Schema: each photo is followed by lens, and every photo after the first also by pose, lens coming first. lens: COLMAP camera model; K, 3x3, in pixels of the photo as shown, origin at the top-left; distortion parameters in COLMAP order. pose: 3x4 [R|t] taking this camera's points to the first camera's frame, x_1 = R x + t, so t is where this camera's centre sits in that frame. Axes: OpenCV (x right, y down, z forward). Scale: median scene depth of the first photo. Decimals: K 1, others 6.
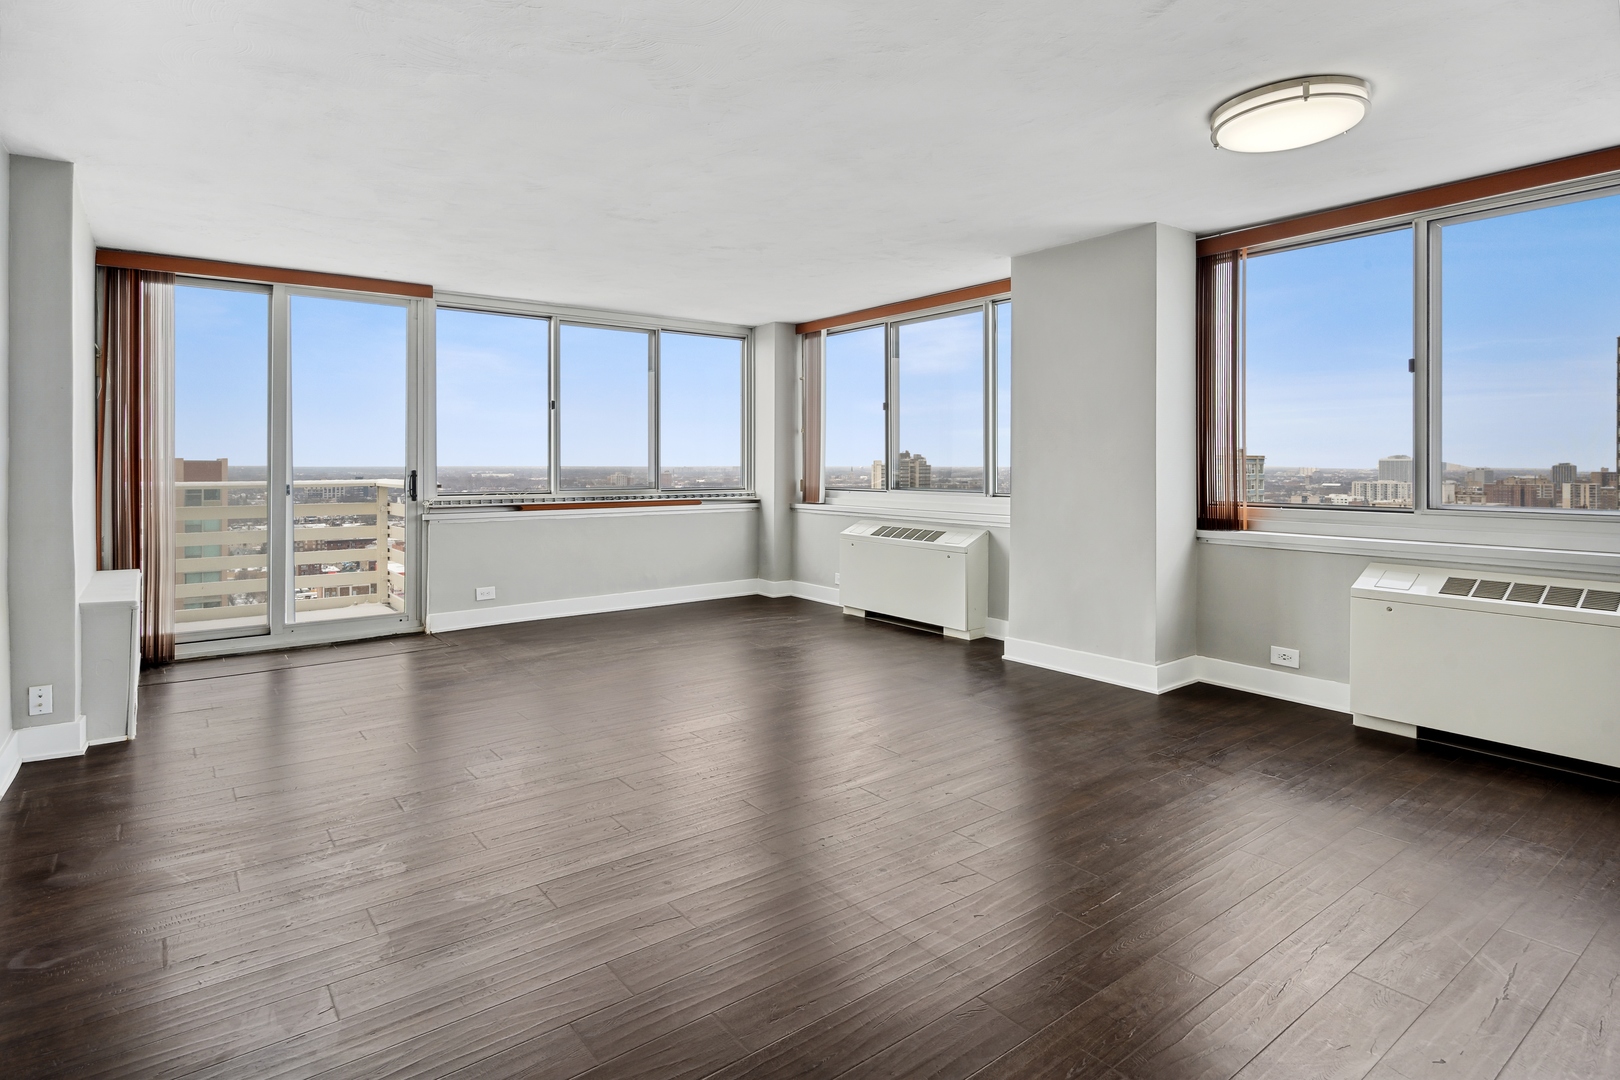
lens RADIAL K [[858.3, 0, 809.2], [0, 858.3, 464.9], [0, 0, 1]] dist [-0.001269, -0.000388]
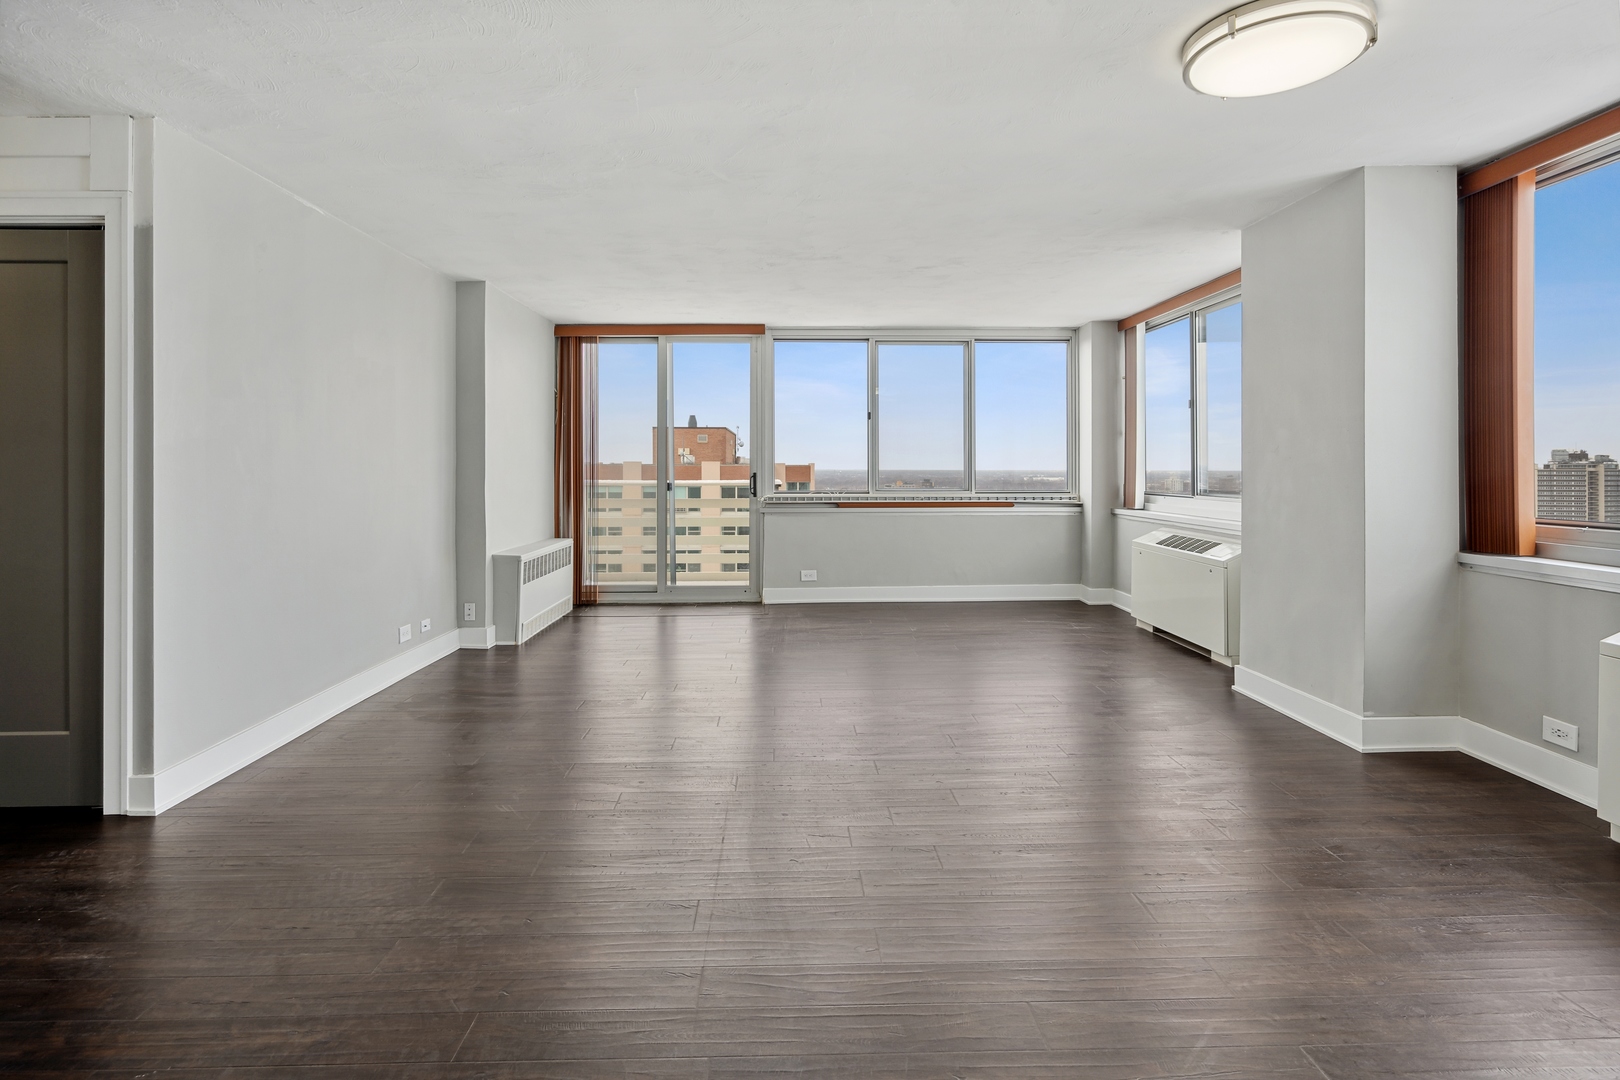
lens RADIAL K [[858.3, 0, 809.2], [0, 858.3, 464.9], [0, 0, 1]] dist [-0.001269, -0.000388]
pose [[0.808968, -0.002733, -0.587846, 0.314222], [0.000035, 0.999989, -0.004600, 0.000742], [0.587853, 0.003701, 0.808959, 0.029165]]
